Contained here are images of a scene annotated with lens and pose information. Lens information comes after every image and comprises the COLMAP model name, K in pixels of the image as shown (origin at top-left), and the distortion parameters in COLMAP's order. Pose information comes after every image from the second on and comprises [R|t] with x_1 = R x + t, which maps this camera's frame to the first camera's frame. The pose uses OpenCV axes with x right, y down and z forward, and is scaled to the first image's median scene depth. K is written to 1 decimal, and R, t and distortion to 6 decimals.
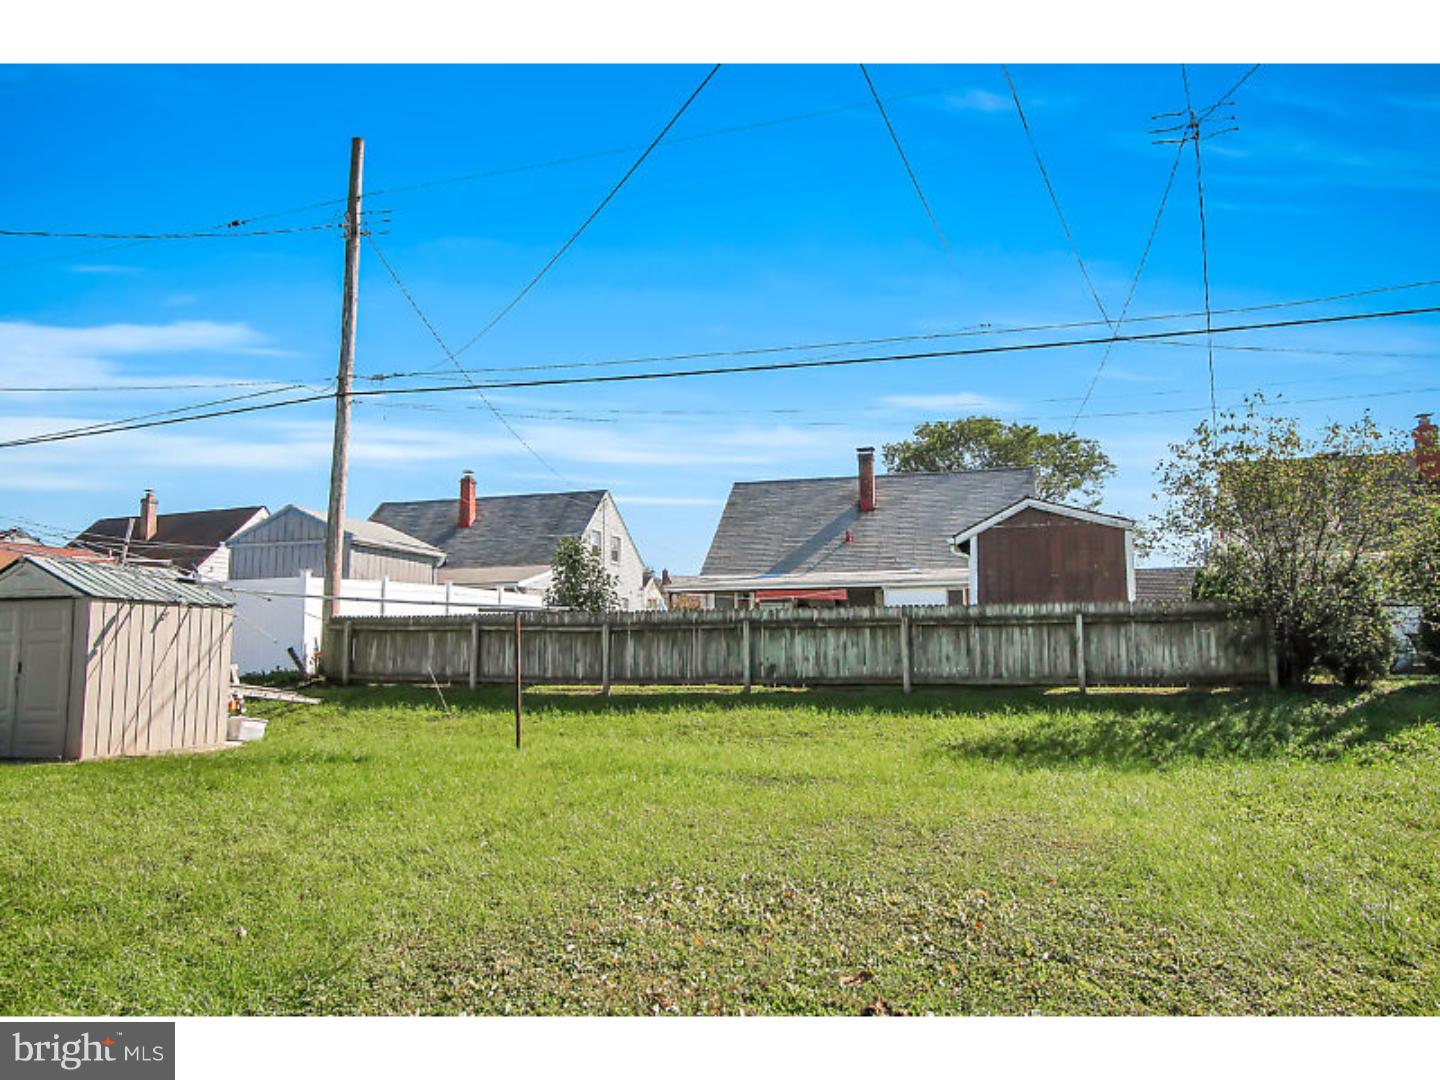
lens RADIAL K [[1111.9, 0, 627.6], [0, 1111.9, 537.9], [0, 0, 1]] dist [-0.004330, 0.006032]
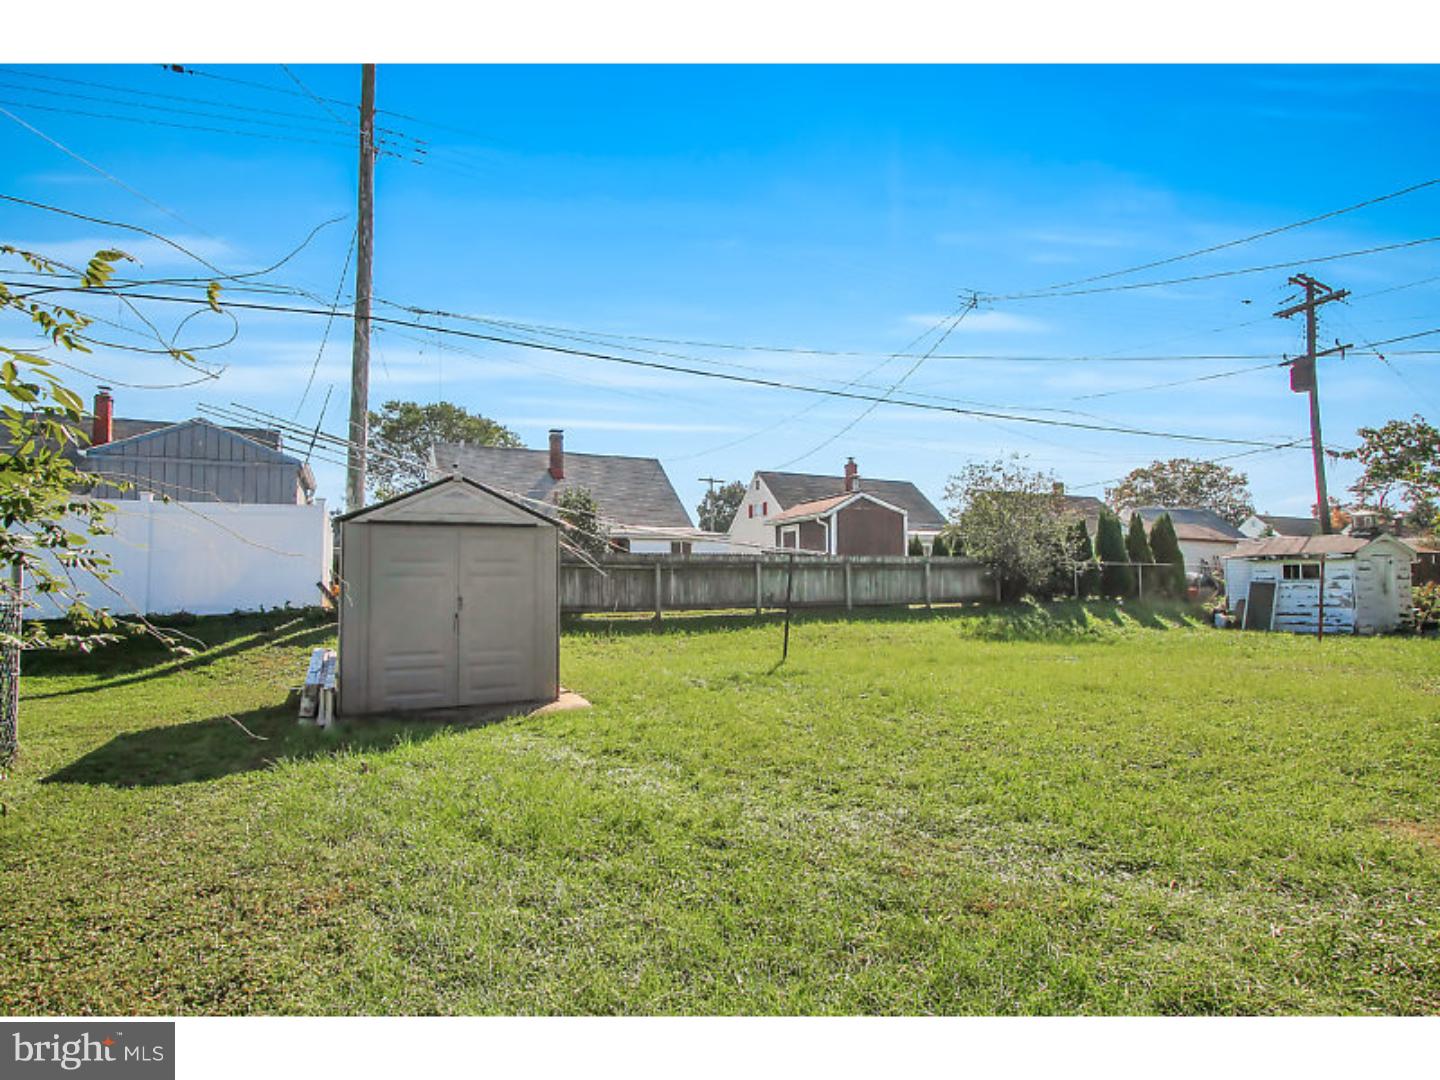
lens RADIAL K [[883.9, 0, 721.1], [0, 883.9, 565.8], [0, 0, 1]] dist [-0.014529, 0.001151]
pose [[0.620201, 0.014918, 0.784301, -0.765027], [-0.075914, 0.996268, 0.041081, 0.033795], [-0.780761, -0.085018, 0.619019, 0.325302]]
